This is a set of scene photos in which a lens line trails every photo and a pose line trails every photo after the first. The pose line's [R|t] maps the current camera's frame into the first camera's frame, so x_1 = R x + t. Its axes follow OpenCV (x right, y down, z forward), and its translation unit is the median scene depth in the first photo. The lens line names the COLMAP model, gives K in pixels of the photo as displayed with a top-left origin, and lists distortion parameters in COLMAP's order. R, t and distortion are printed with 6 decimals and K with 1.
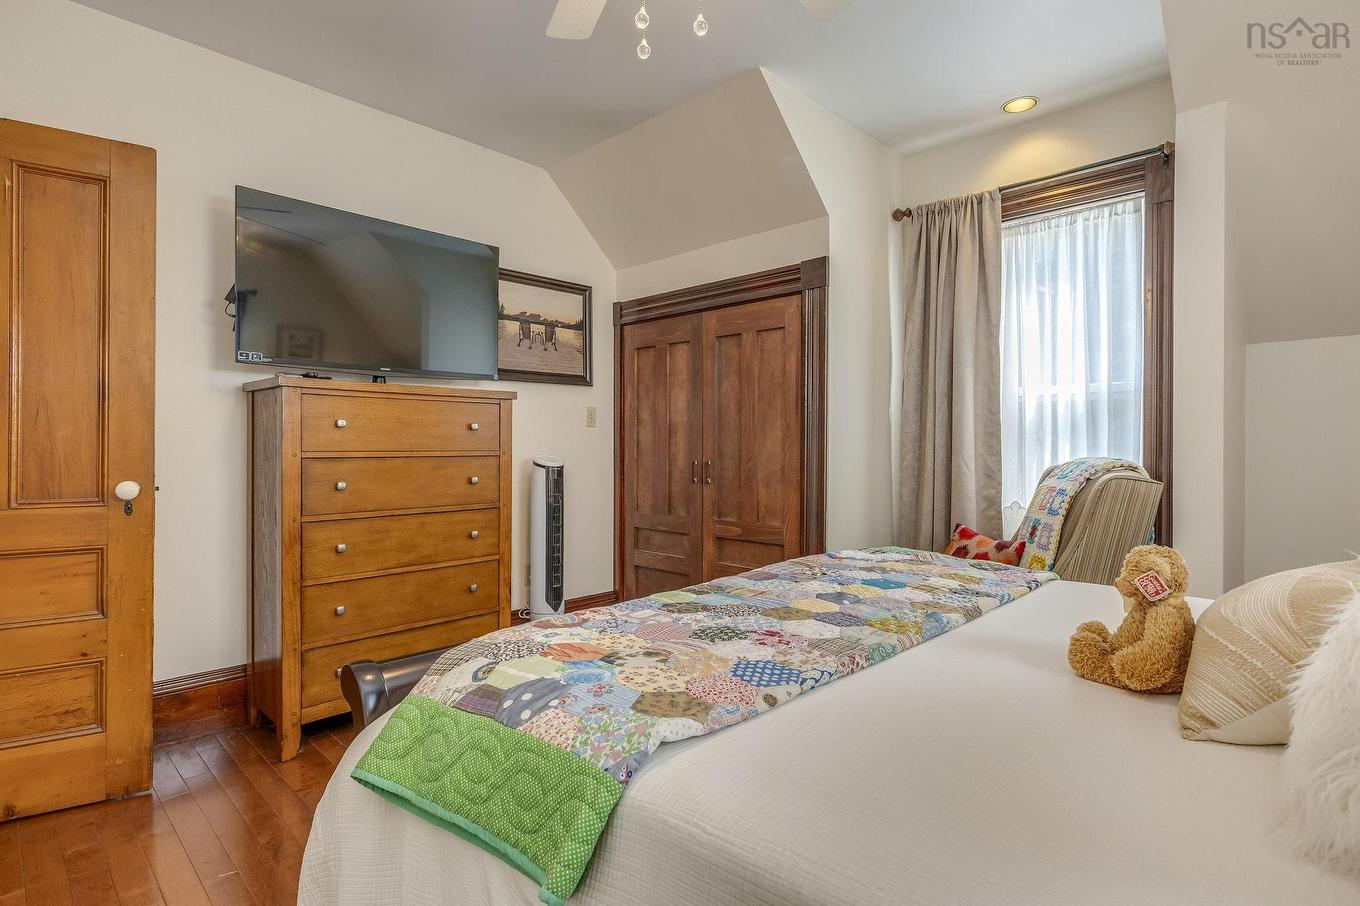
lens RADIAL K [[669.5, 0, 676.1], [0, 669.5, 444.9], [0, 0, 1]] dist [-0.000691, 0.000769]
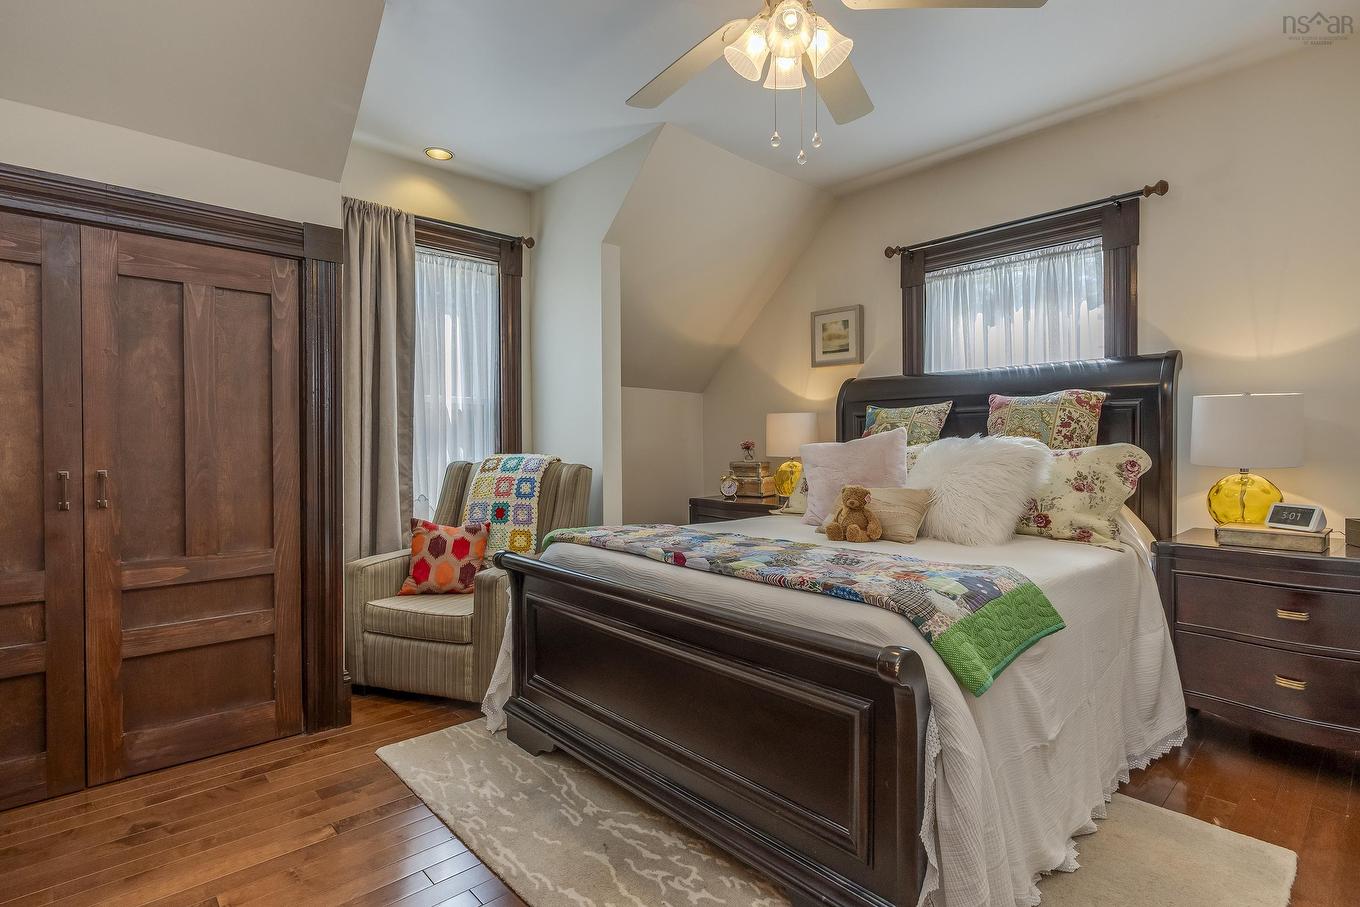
lens RADIAL K [[669.5, 0, 676.1], [0, 669.5, 445.4], [0, 0, 1]] dist [-0.000691, 0.000769]
pose [[0.088623, -0.002211, 0.996063, -0.589655], [0.002563, 0.999995, 0.001992, -0.000518], [-0.996062, 0.002376, 0.088628, 0.466919]]
